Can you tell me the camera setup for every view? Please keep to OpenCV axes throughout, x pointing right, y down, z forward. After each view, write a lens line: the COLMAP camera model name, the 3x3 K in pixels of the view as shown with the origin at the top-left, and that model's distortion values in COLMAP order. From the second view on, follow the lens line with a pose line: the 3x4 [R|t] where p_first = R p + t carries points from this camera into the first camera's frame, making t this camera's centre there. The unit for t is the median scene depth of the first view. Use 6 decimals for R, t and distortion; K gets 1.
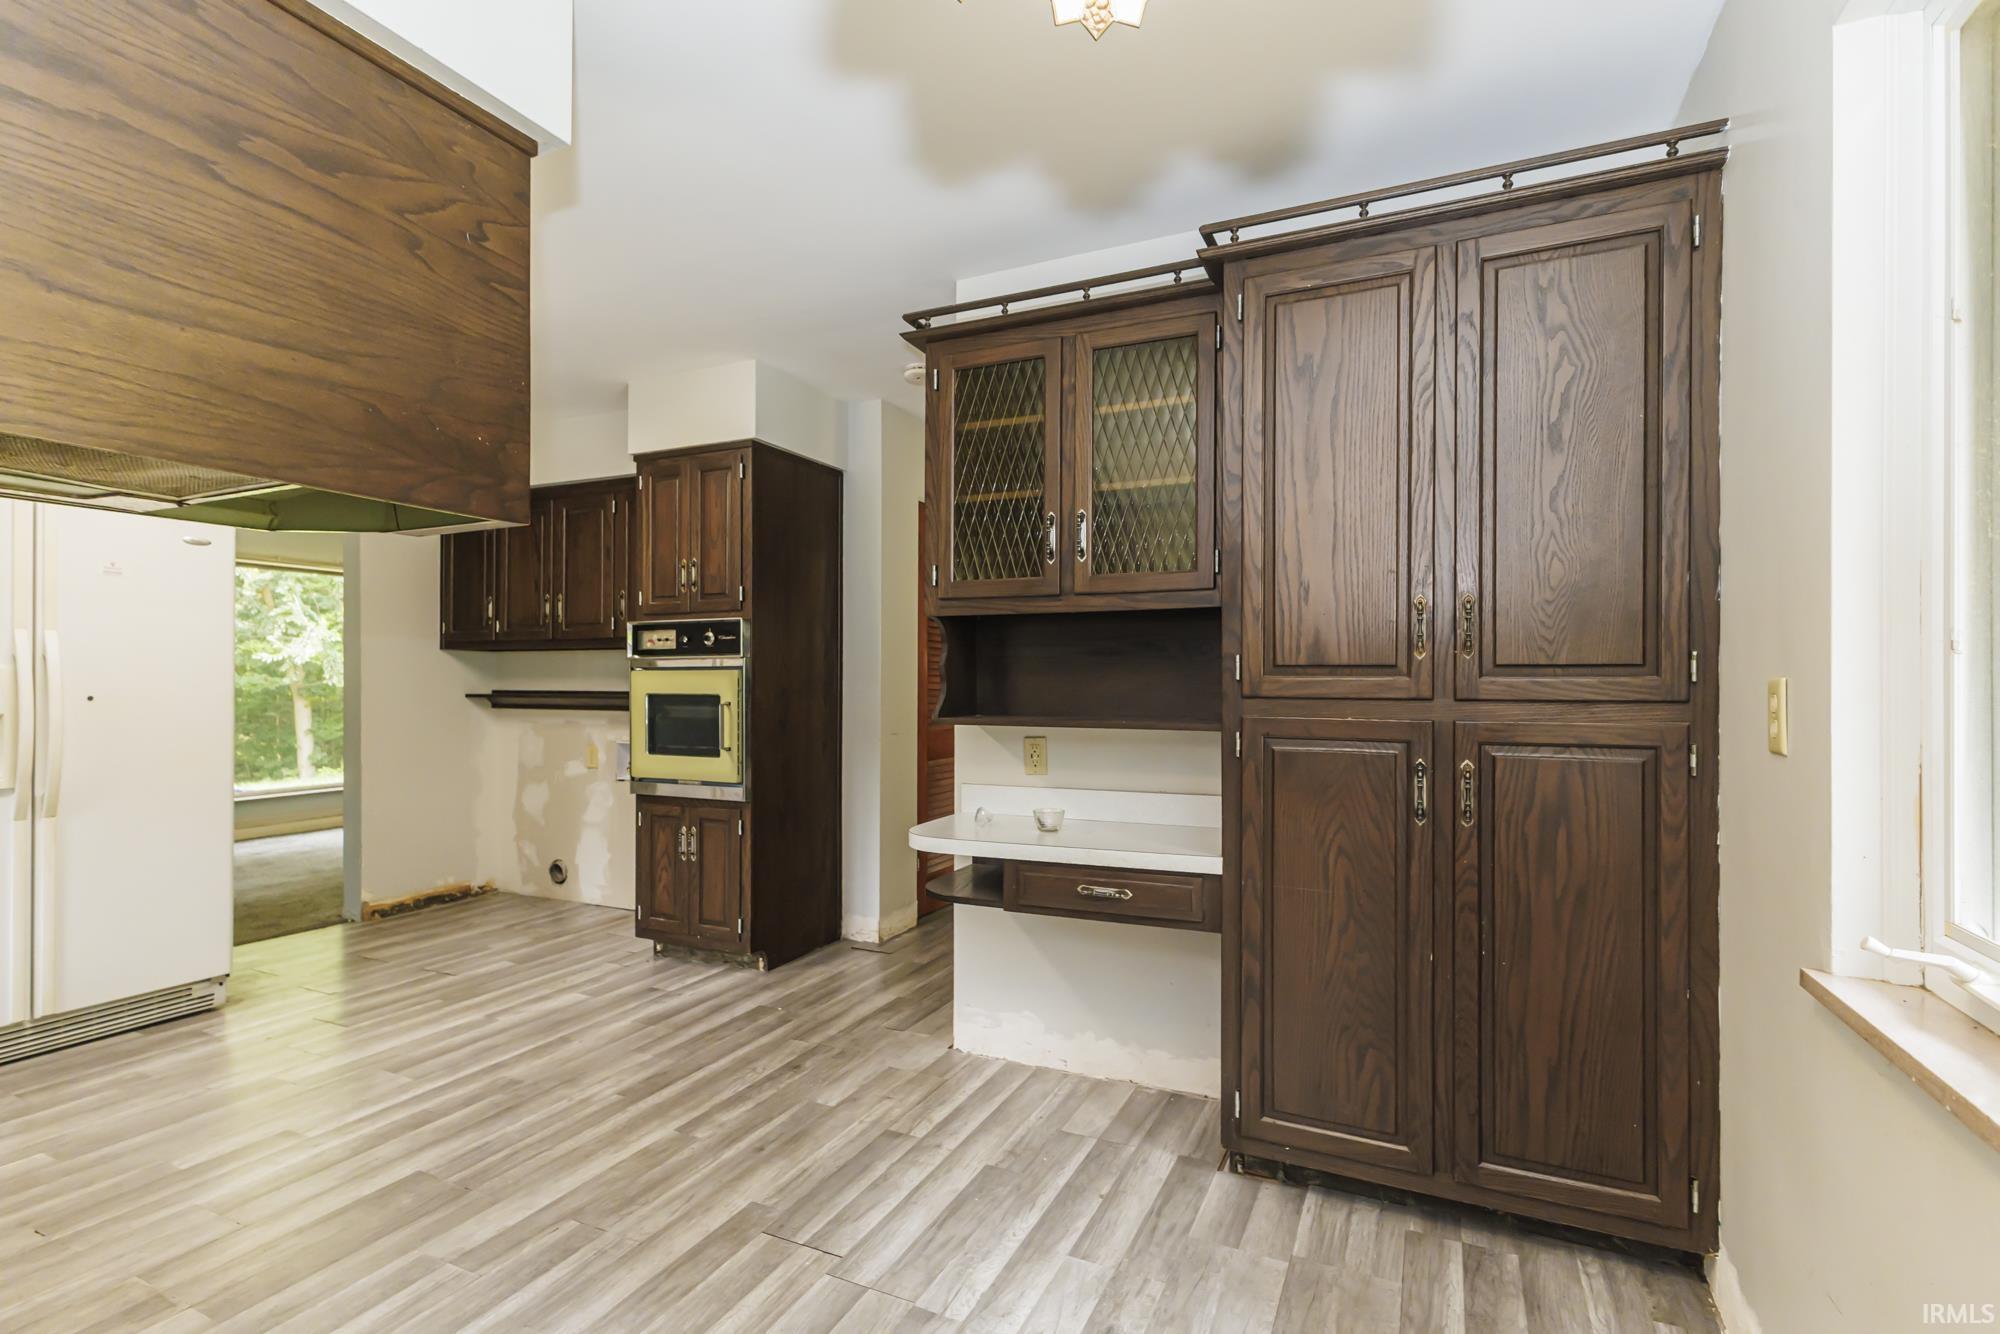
lens RADIAL K [[909.7, 0, 1006.6], [0, 909.7, 649.8], [0, 0, 1]] dist [0.003385, 0.000652]
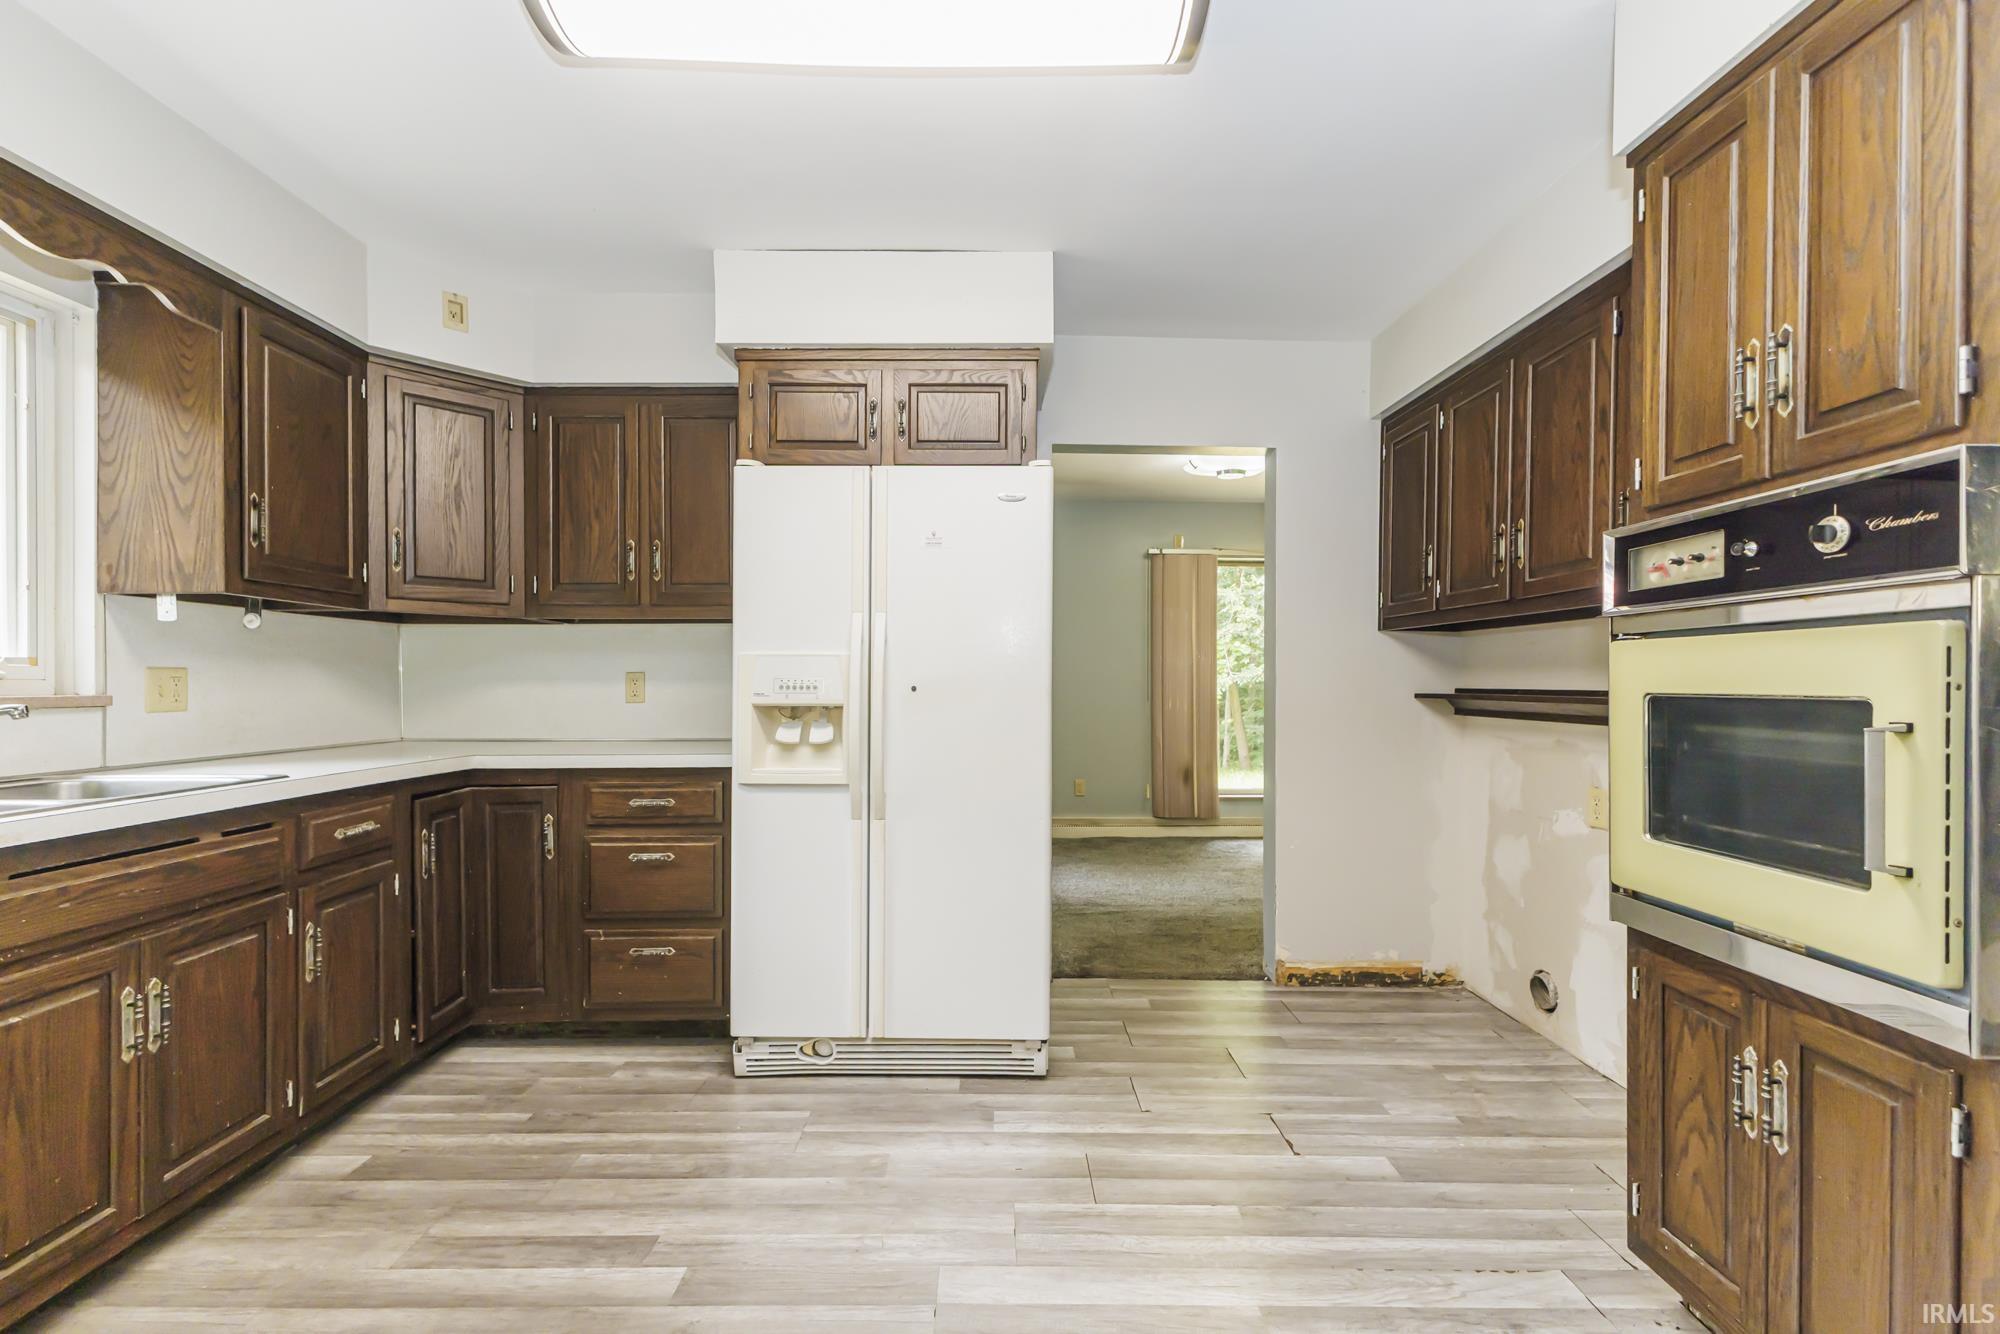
lens RADIAL K [[884.2, 0, 998.2], [0, 884.2, 685.4], [0, 0, 1]] dist [0.002113, 0.000032]
pose [[0.430241, 0.004059, -0.902705, -0.154591], [0.026151, 0.999514, 0.016959, 0.029432], [0.902335, -0.030903, 0.429926, 0.552143]]
